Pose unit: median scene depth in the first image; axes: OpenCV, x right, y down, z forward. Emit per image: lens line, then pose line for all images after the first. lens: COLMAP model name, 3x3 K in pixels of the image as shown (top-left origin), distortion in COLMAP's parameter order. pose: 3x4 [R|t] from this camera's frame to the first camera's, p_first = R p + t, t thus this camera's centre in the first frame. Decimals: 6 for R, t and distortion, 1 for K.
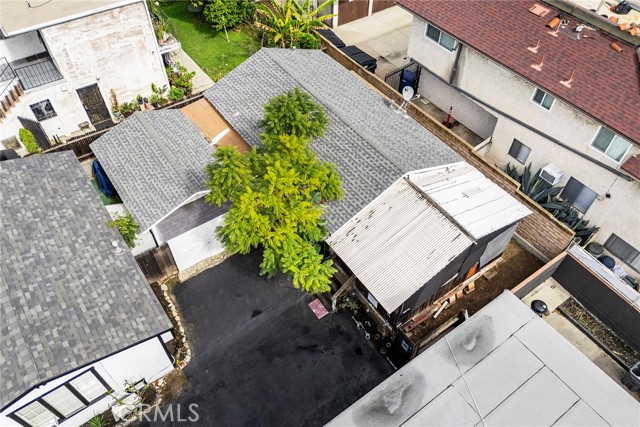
lens RADIAL K [[467.4, 0, 323.2], [0, 467.4, 205.3], [0, 0, 1]] dist [0.095972, -0.102858]
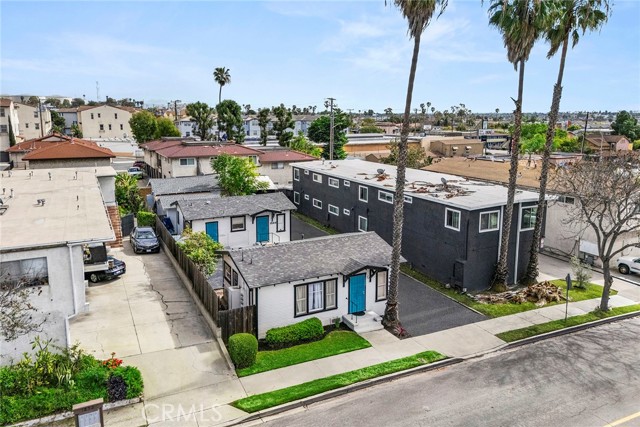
lens RADIAL K [[459.0, 0, 320.0], [0, 459.0, 213.5], [0, 0, 1]] dist [0.096547, -0.158158]
pose [[0.146546, -0.214518, 0.965664, -2.626376], [0.747307, 0.663608, 0.034008, 0.379961], [-0.648117, 0.716664, 0.257560, 0.002219]]
